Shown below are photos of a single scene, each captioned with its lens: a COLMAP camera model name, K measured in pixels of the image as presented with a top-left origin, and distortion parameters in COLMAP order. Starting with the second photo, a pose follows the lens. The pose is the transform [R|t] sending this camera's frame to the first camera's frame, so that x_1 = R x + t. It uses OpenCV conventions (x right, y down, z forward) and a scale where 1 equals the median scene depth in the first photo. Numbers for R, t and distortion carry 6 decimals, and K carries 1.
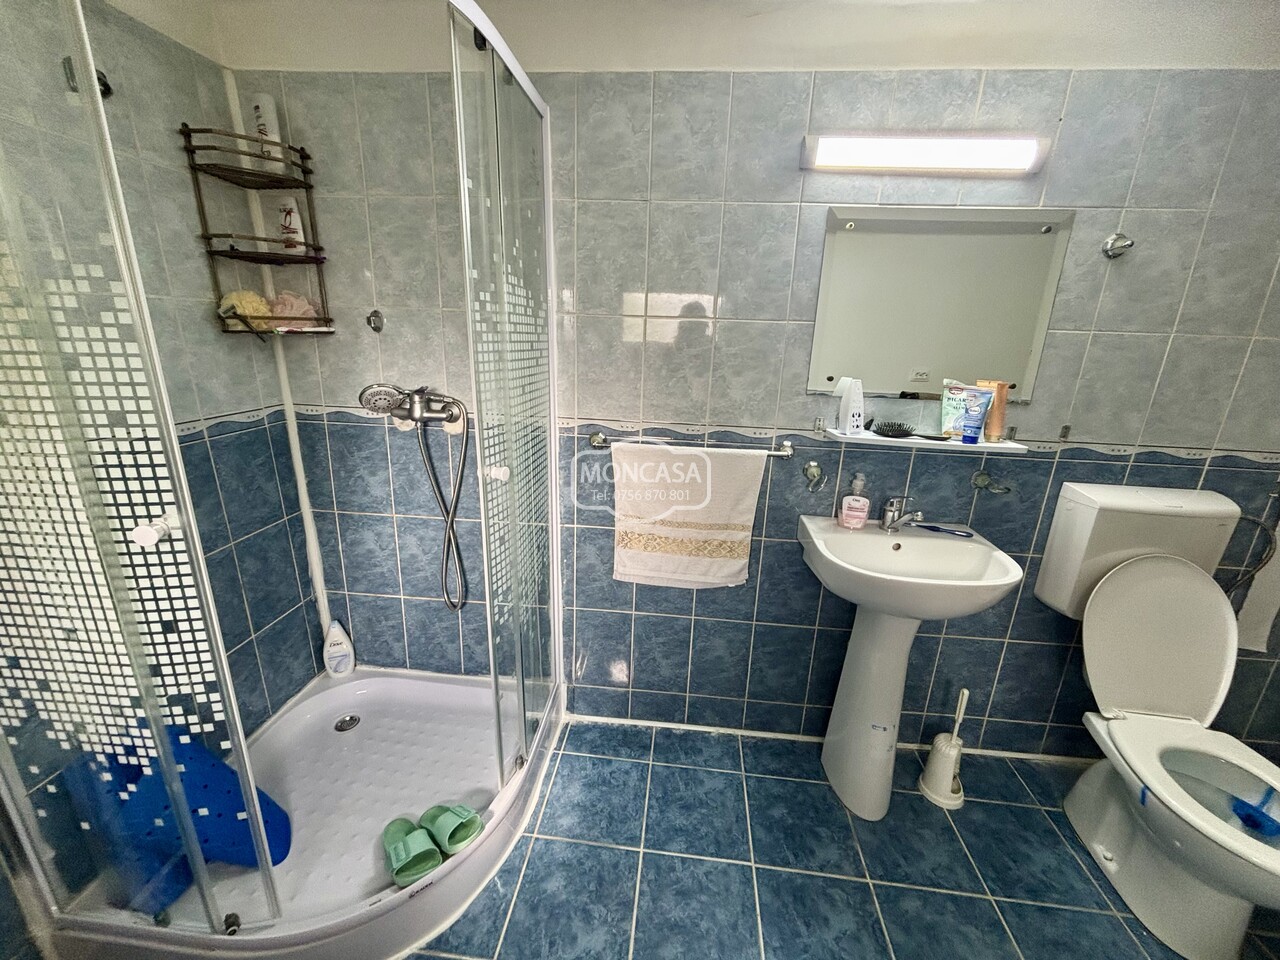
lens RADIAL K [[515.1, 0, 640.1], [0, 515.1, 479.6], [0, 0, 1]] dist [0.001151, 0.000111]
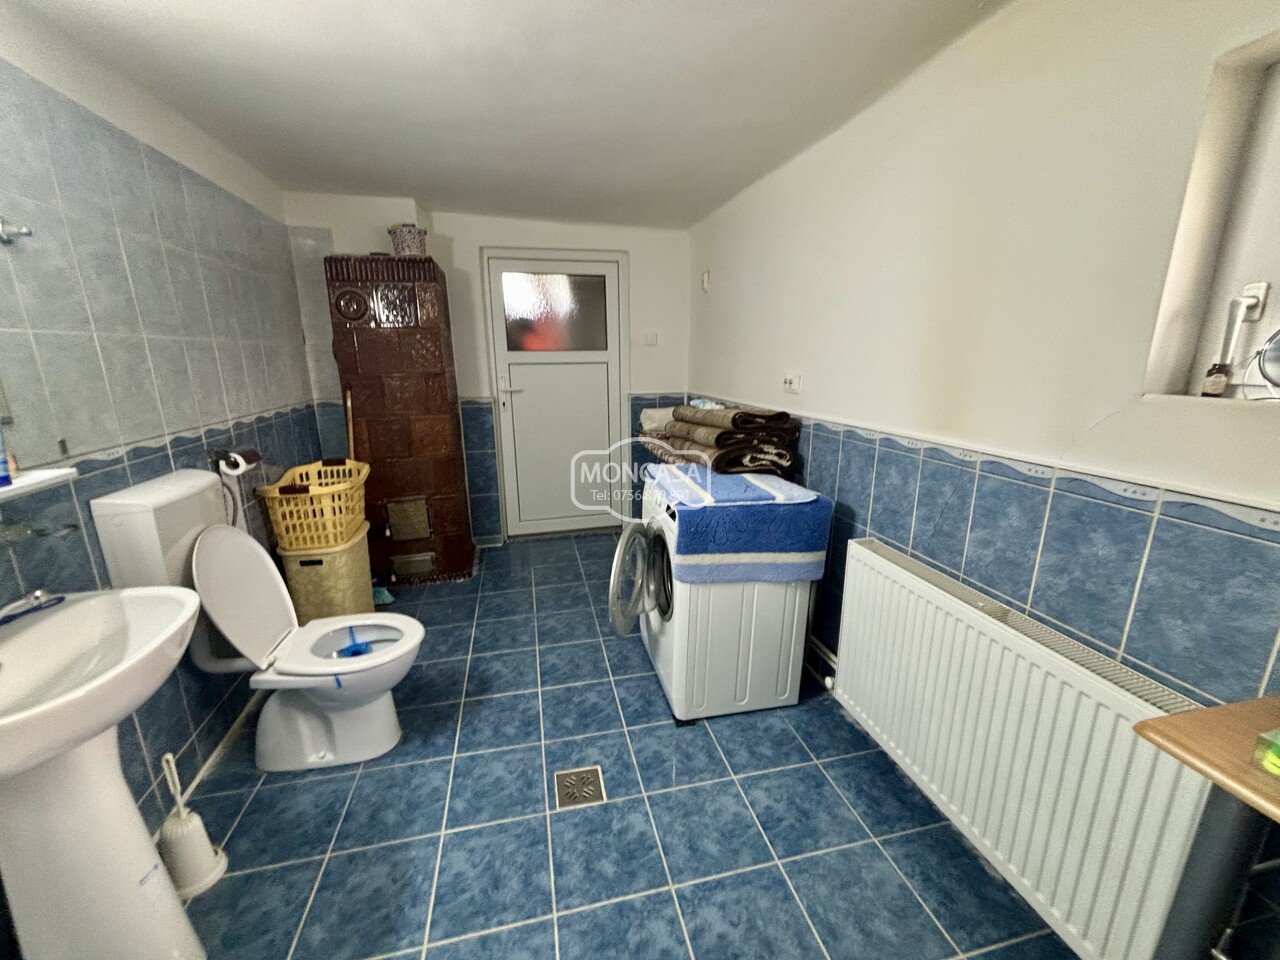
lens RADIAL K [[515.1, 0, 636.6], [0, 515.1, 476.4], [0, 0, 1]] dist [0.001151, 0.000111]
pose [[-0.323116, -0.253017, 0.911909, -0.288895], [0.258328, 0.903421, 0.342195, -0.099879], [-0.910419, 0.346141, -0.226548, 0.357767]]
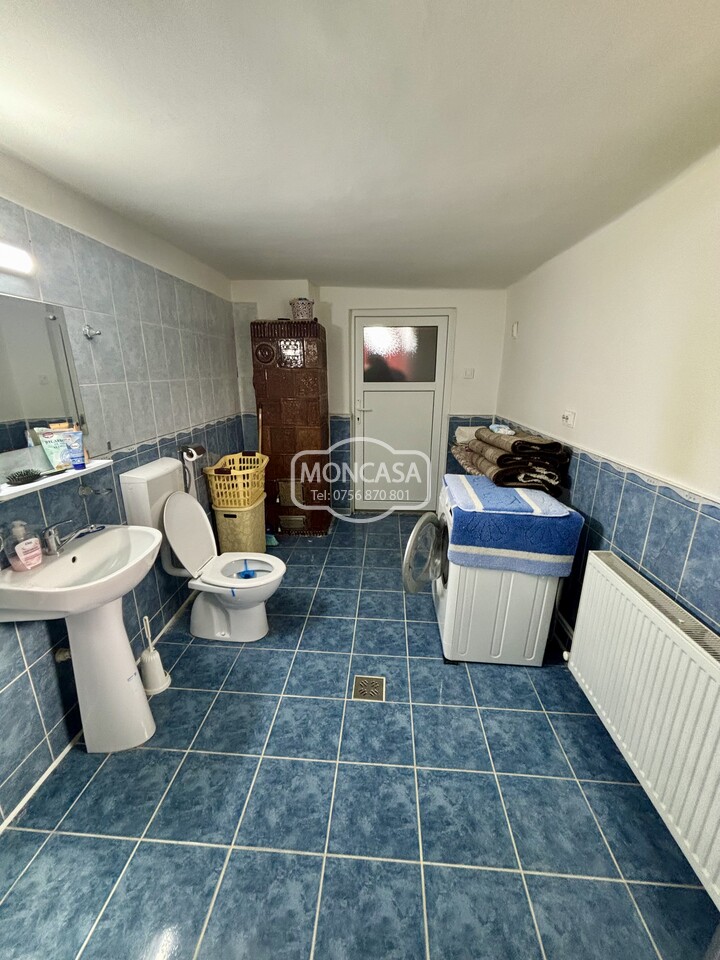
lens RADIAL K [[386.3, 0, 361.1], [0, 386.3, 477.2], [0, 0, 1]] dist [0.001151, 0.000111]
pose [[-0.037380, -0.302702, 0.952352, -0.396567], [0.271825, 0.914002, 0.301182, -0.158492], [-0.961620, 0.270131, 0.048117, 0.222236]]
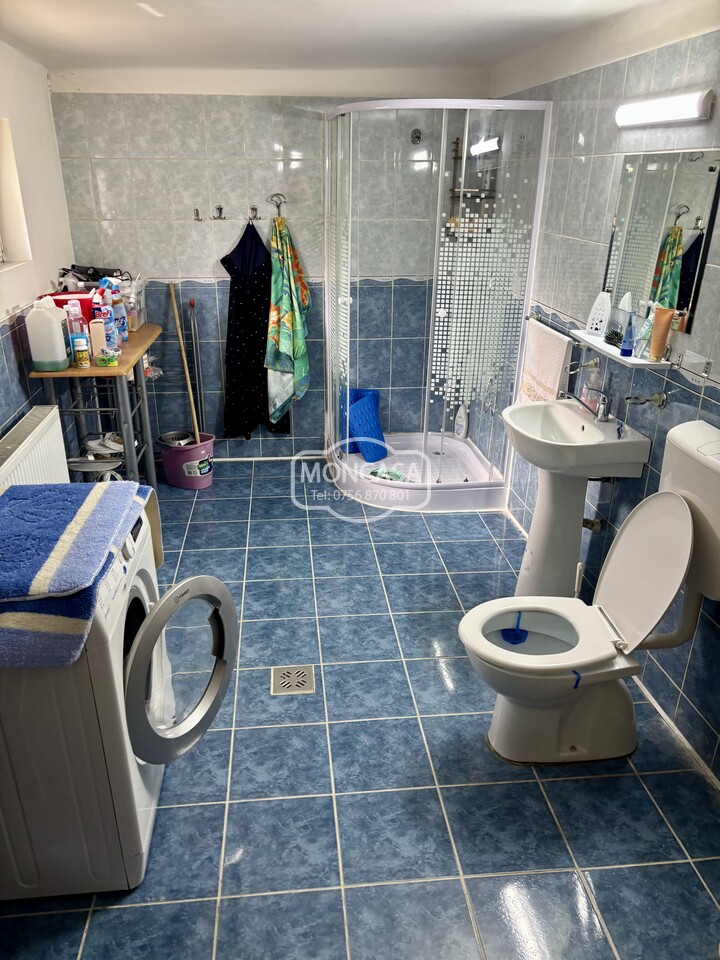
lens RADIAL K [[721.0, 0, 353.1], [0, 721.0, 486.1], [0, 0, 1]] dist [0.070180, -0.080991]
pose [[0.205122, 0.354606, -0.912239, 2.160685], [-0.275668, 0.915256, 0.293793, -0.112753], [0.939112, 0.191212, 0.285492, -0.015108]]
